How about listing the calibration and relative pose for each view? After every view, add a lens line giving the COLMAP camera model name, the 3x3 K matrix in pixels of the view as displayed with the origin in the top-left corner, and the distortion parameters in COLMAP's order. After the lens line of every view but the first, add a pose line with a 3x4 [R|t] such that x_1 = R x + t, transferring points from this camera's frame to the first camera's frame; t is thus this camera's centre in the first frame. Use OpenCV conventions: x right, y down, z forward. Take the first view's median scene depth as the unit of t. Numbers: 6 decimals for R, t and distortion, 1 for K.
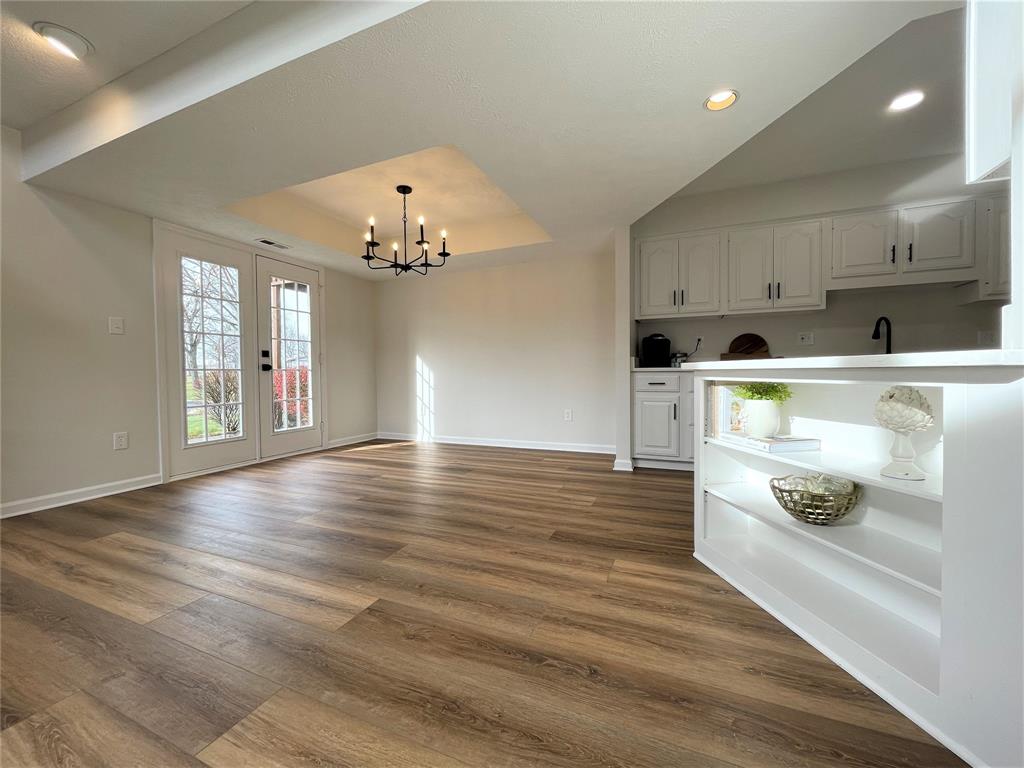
lens RADIAL K [[412.0, 0, 507.3], [0, 412.0, 381.2], [0, 0, 1]] dist [-0.003077, -0.000319]
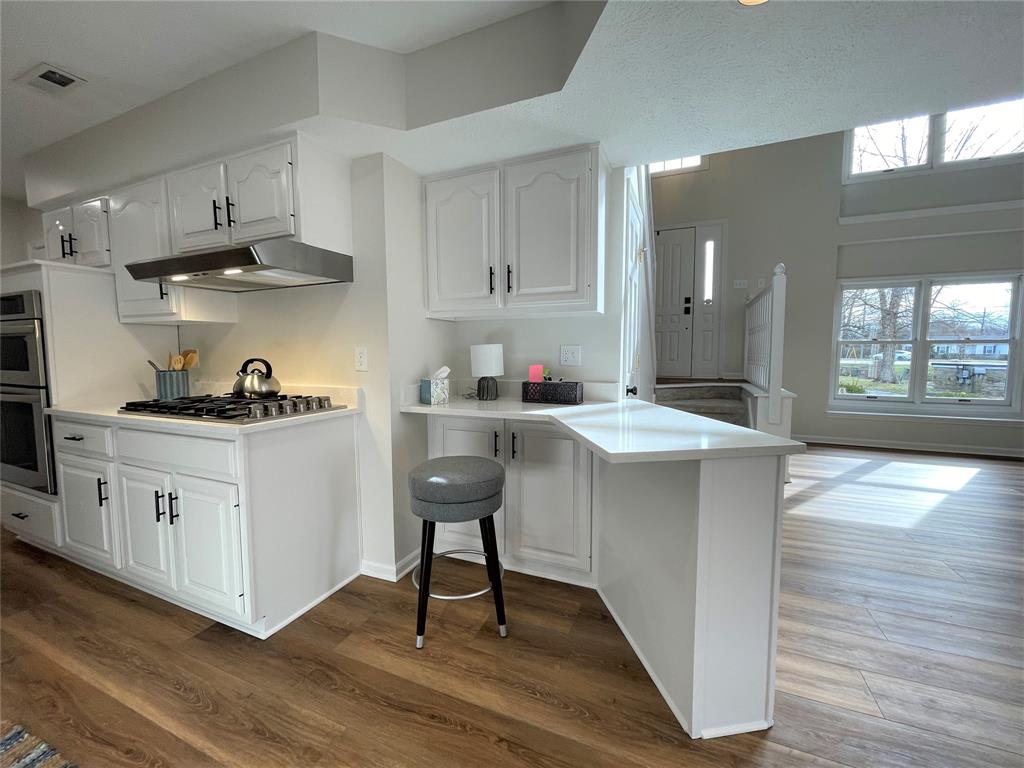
lens RADIAL K [[412.0, 0, 511.8], [0, 412.0, 377.1], [0, 0, 1]] dist [-0.003077, -0.000319]
pose [[-0.999799, 0.016297, -0.011667, 0.416659], [0.015325, 0.996754, 0.079031, -0.086972], [0.012917, 0.078837, -0.996804, 0.786250]]
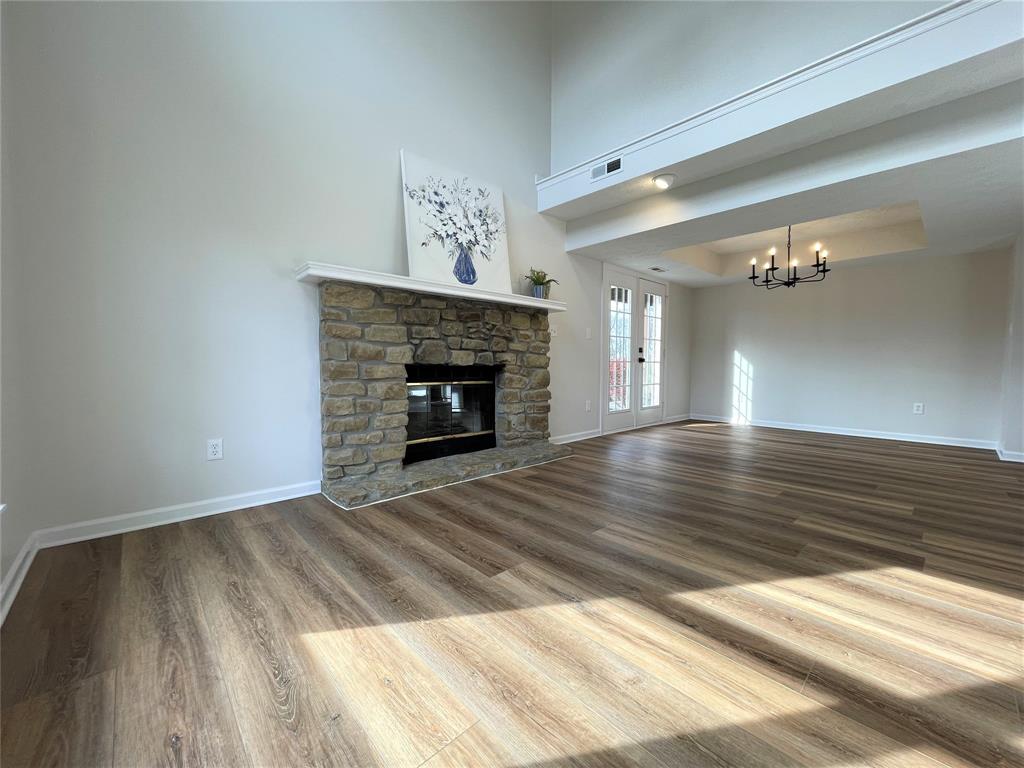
lens RADIAL K [[412.0, 0, 504.8], [0, 412.0, 381.4], [0, 0, 1]] dist [-0.003077, -0.000319]
pose [[0.912226, 0.033642, -0.408304, -0.473515], [-0.023525, 0.999280, 0.029775, 0.007825], [0.409012, -0.017556, 0.912360, -0.481237]]
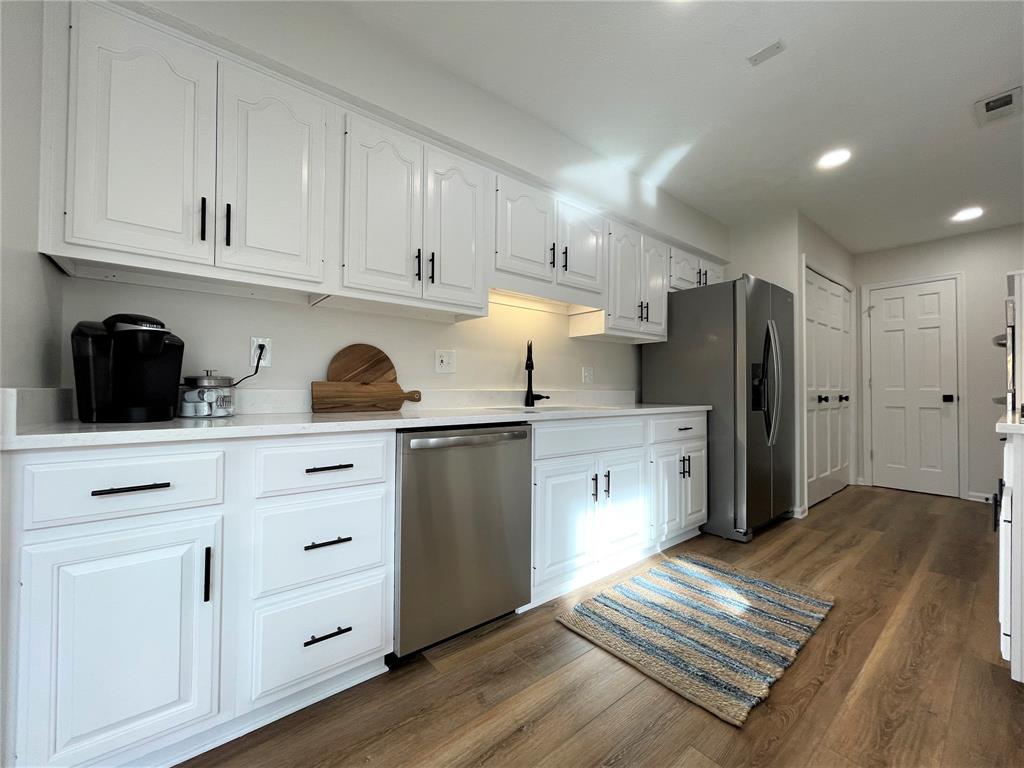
lens RADIAL K [[412.0, 0, 510.7], [0, 412.0, 384.5], [0, 0, 1]] dist [-0.003077, -0.000319]
pose [[0.465005, 0.023885, 0.884986, 0.222751], [0.015242, 0.999272, -0.034979, -0.046553], [-0.885177, 0.029755, 0.464303, 0.611500]]
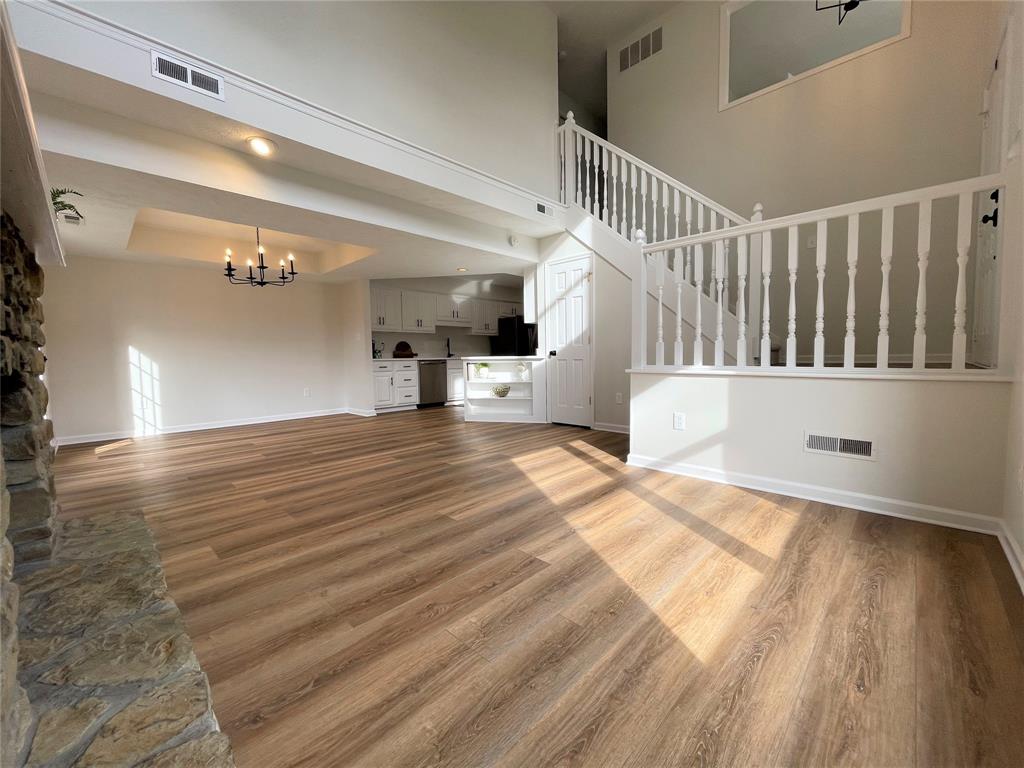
lens RADIAL K [[412.0, 0, 515.3], [0, 412.0, 382.2], [0, 0, 1]] dist [-0.003077, -0.000319]
pose [[0.349477, -0.054773, 0.935343, -1.112926], [0.031558, 0.998412, 0.046675, 0.004936], [-0.936413, 0.013205, 0.350650, -0.207896]]
